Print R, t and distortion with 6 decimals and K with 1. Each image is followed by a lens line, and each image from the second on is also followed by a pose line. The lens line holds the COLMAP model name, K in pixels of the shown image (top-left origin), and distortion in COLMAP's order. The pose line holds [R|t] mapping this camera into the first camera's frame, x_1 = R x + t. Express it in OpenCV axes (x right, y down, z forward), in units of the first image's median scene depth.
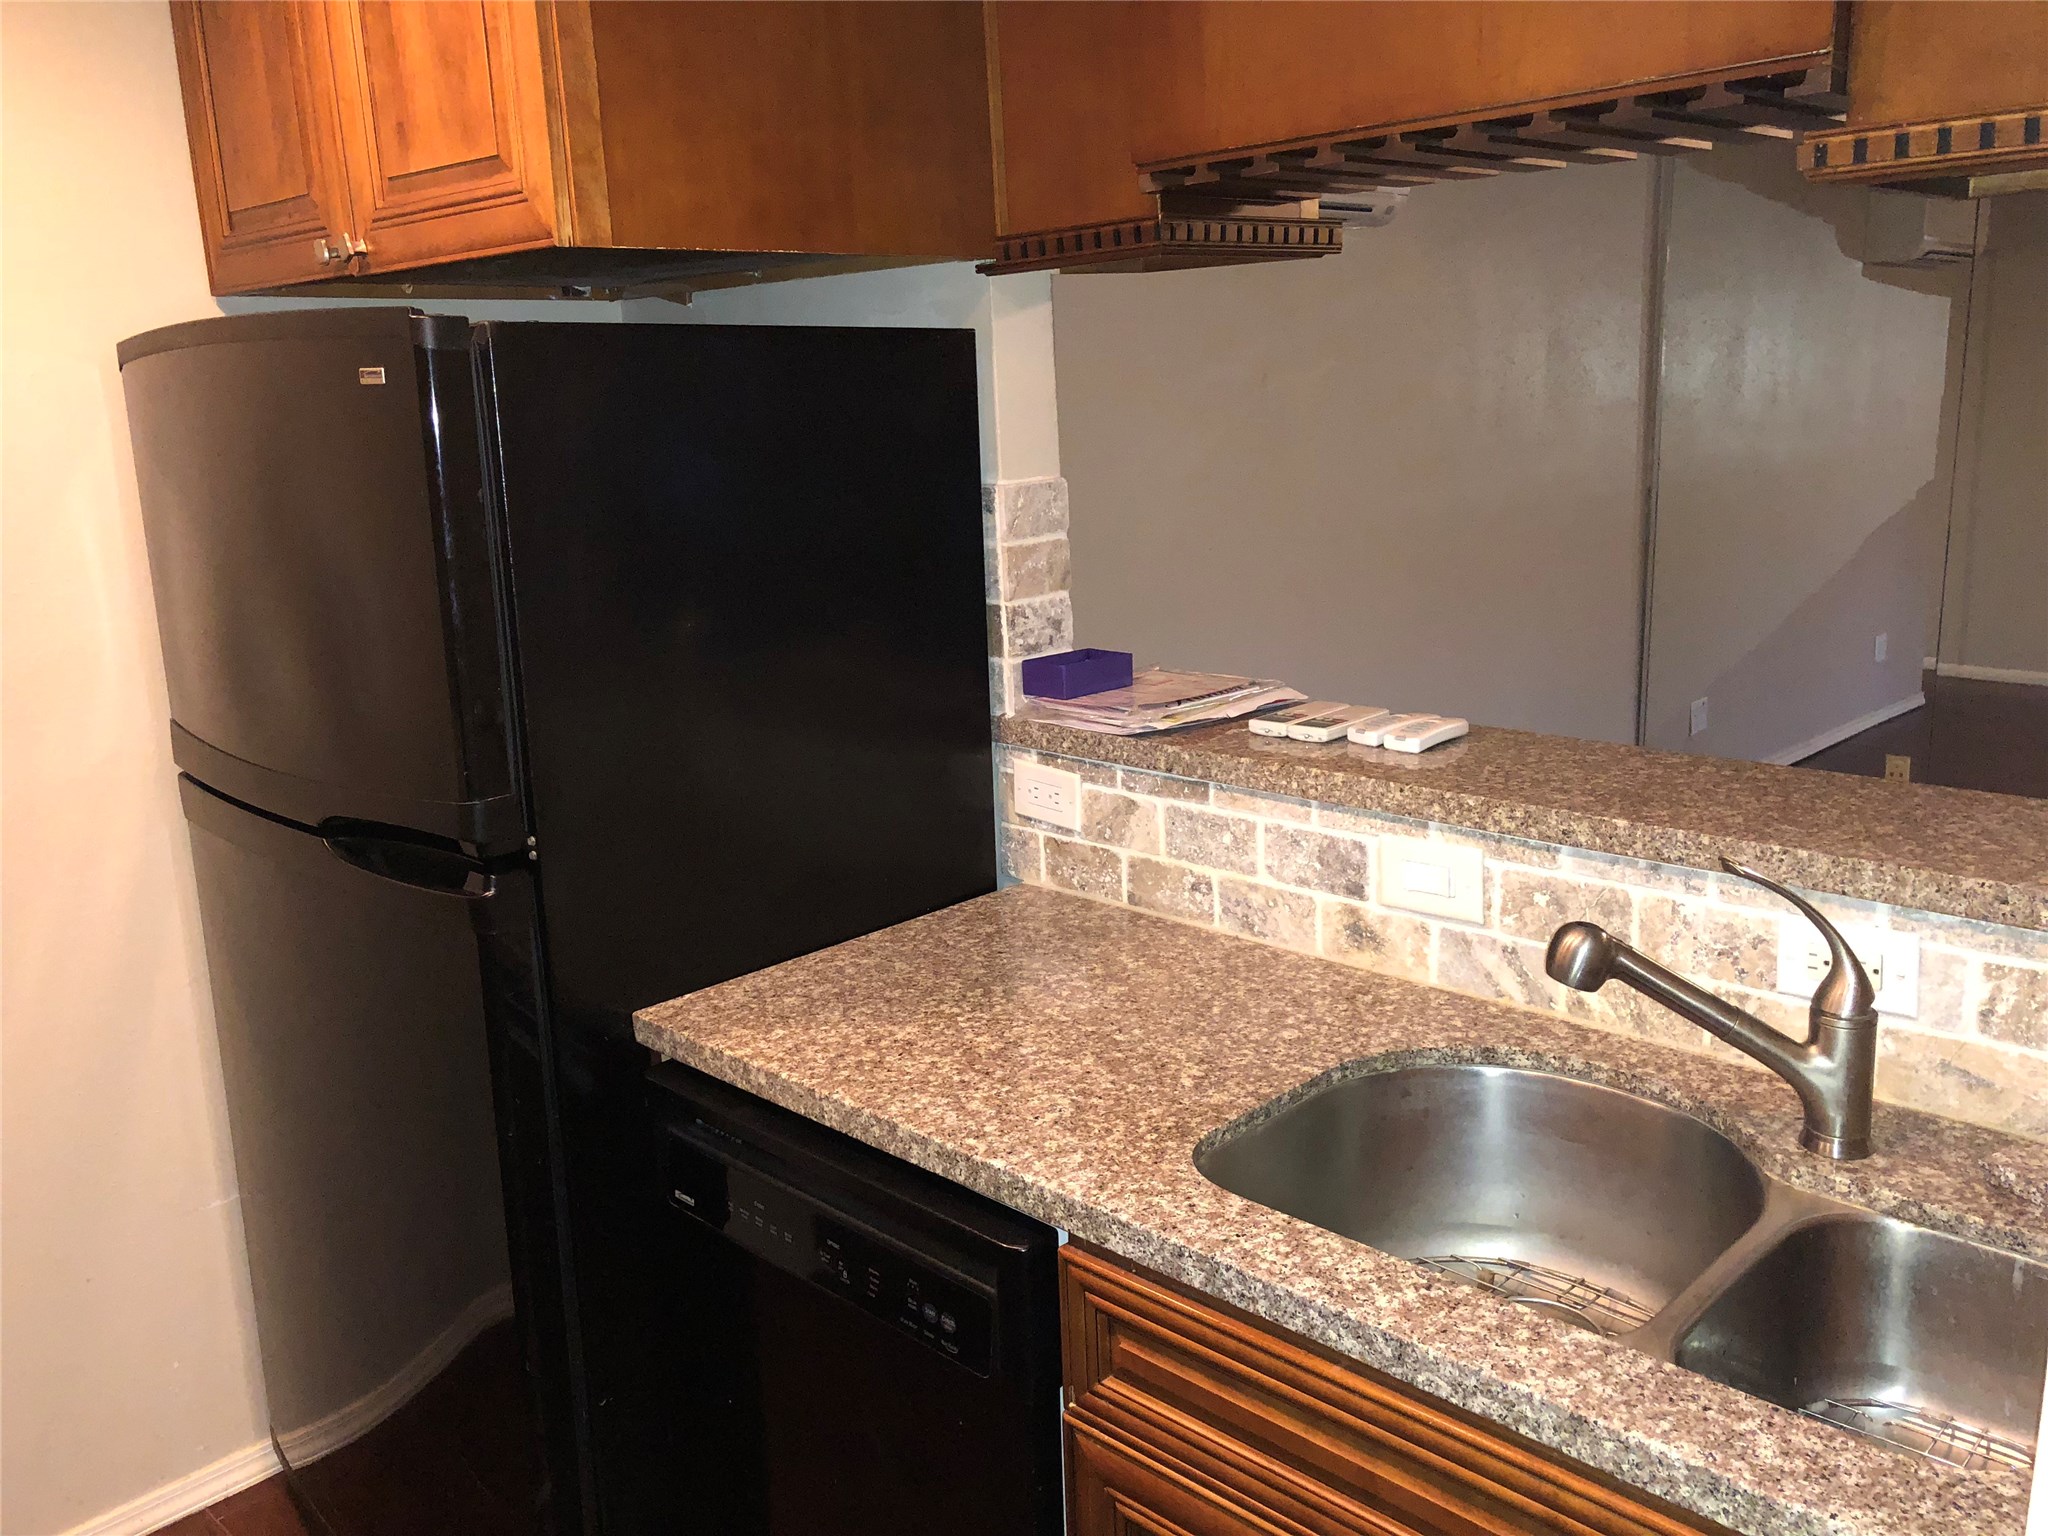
lens RADIAL K [[1695.8, 0, 1024.0], [0, 1695.8, 768.0], [0, 0, 1]] dist [0.207371, -0.521345]
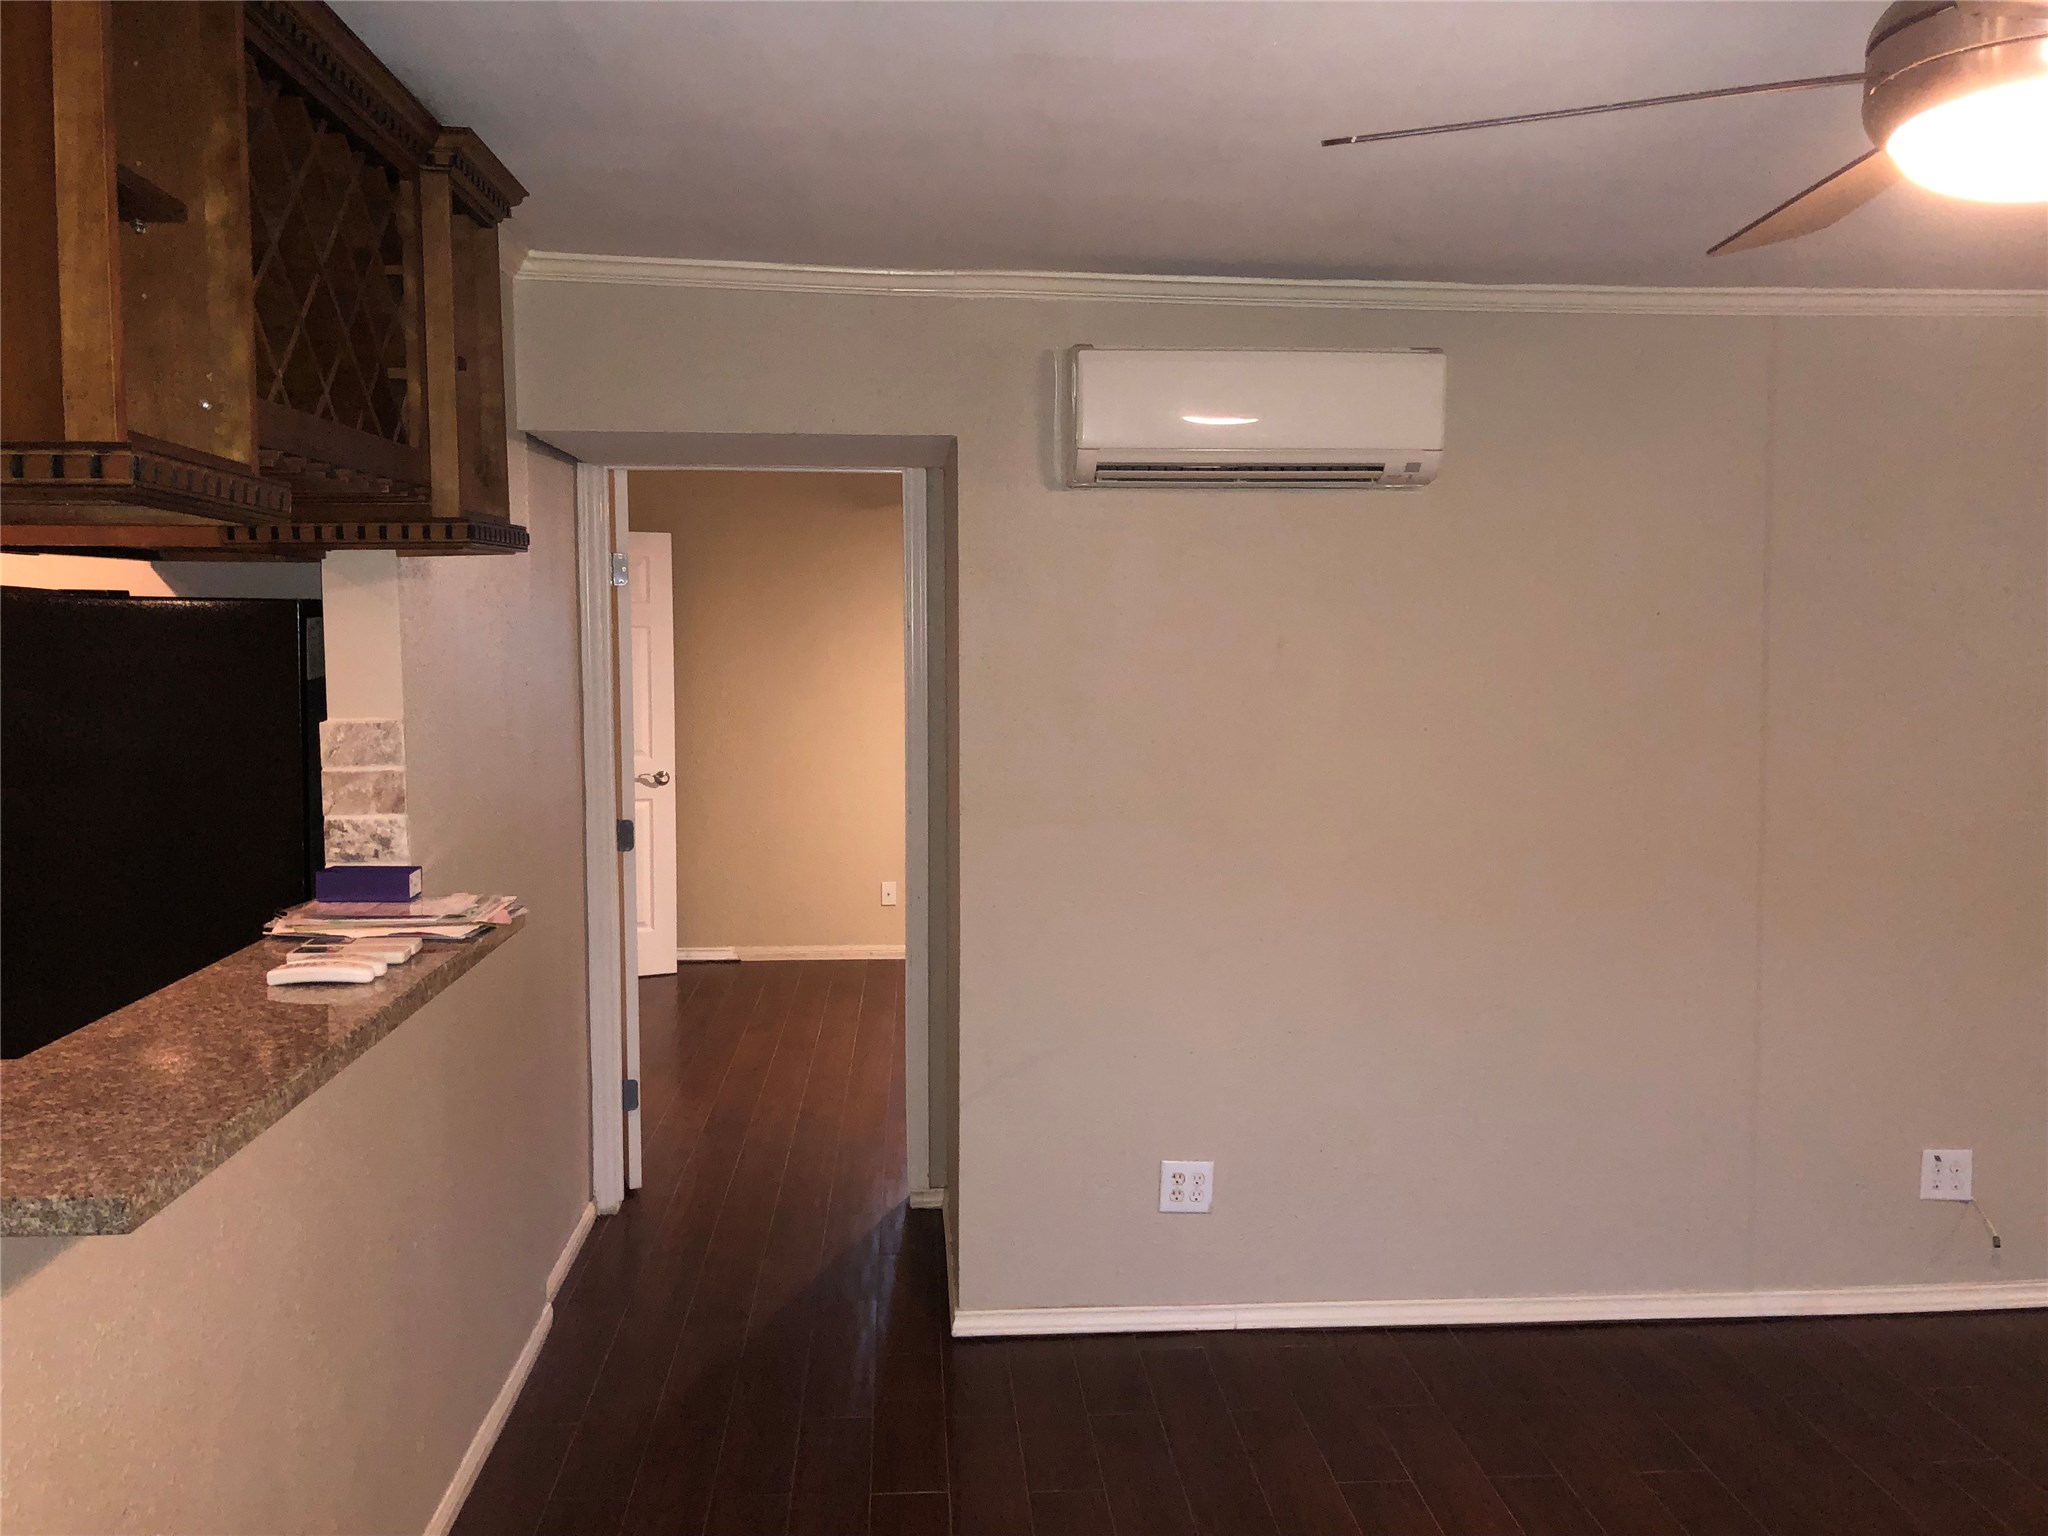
lens RADIAL K [[1668.6, 0, 1024.0], [0, 1668.6, 768.0], [0, 0, 1]] dist [0.004035, -0.005004]
pose [[0.756146, 0.100562, -0.646630, 1.173837], [-0.179586, 0.982074, -0.057272, -0.158091], [0.629279, 0.159431, 0.760651, 0.417473]]
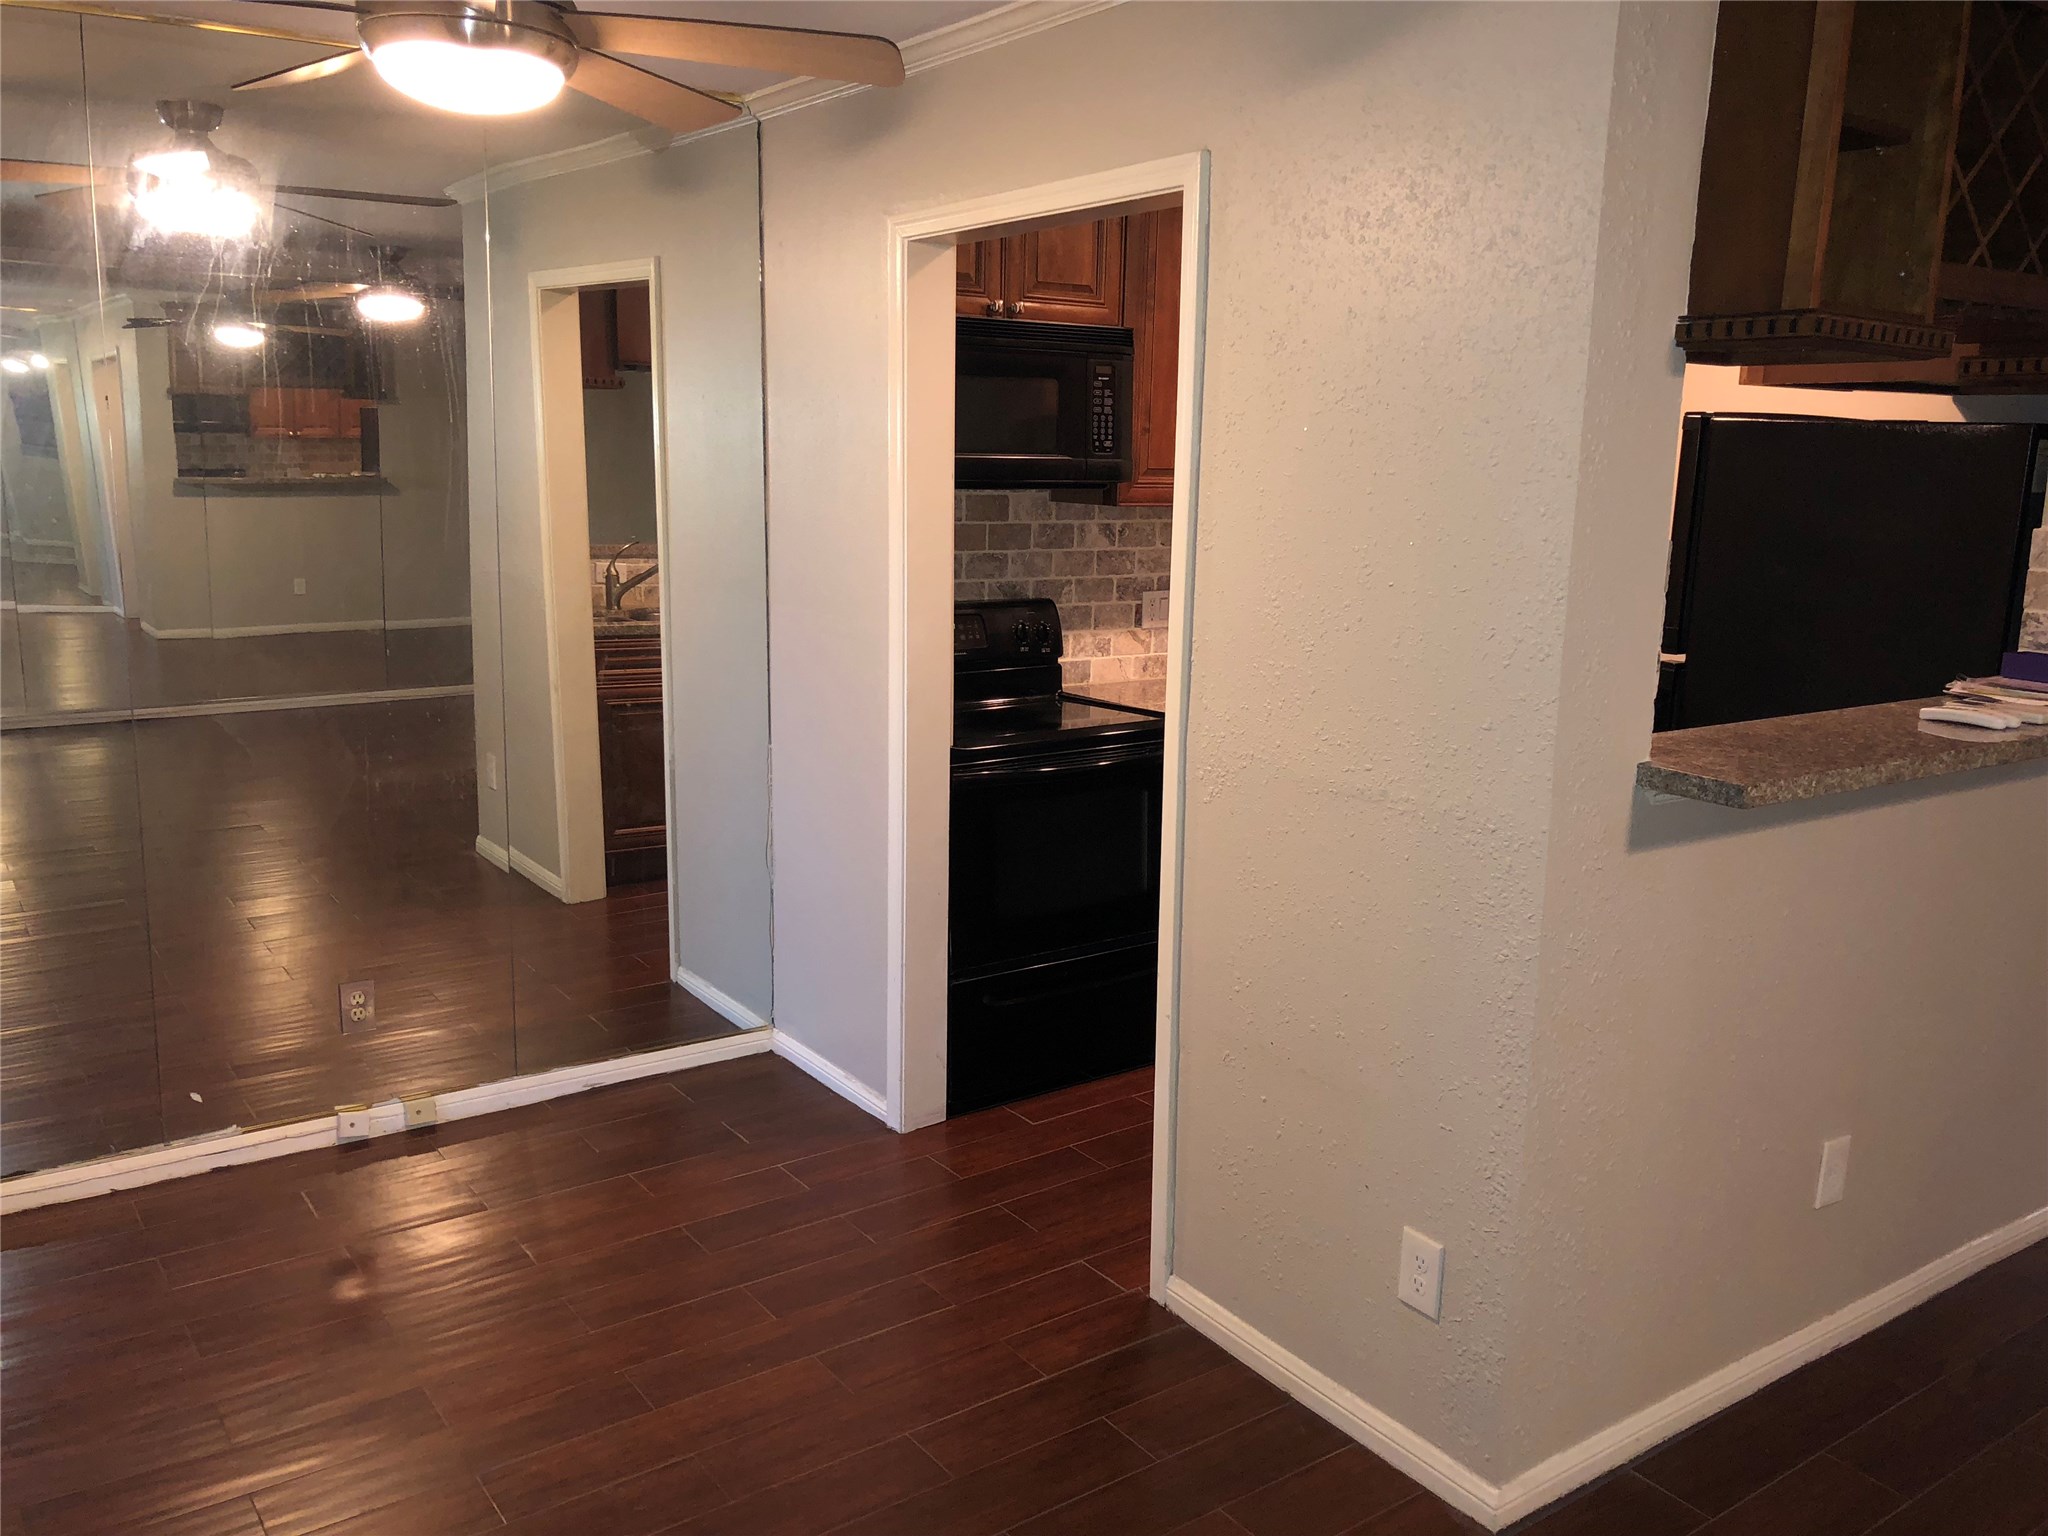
lens RADIAL K [[1668.6, 0, 1024.0], [0, 1668.6, 768.0], [0, 0, 1]] dist [0.004035, -0.005004]
pose [[-0.177722, 0.223407, -0.958386, 1.577543], [-0.232561, 0.936769, 0.261494, -0.148926], [0.956206, 0.269357, -0.114529, 0.403059]]
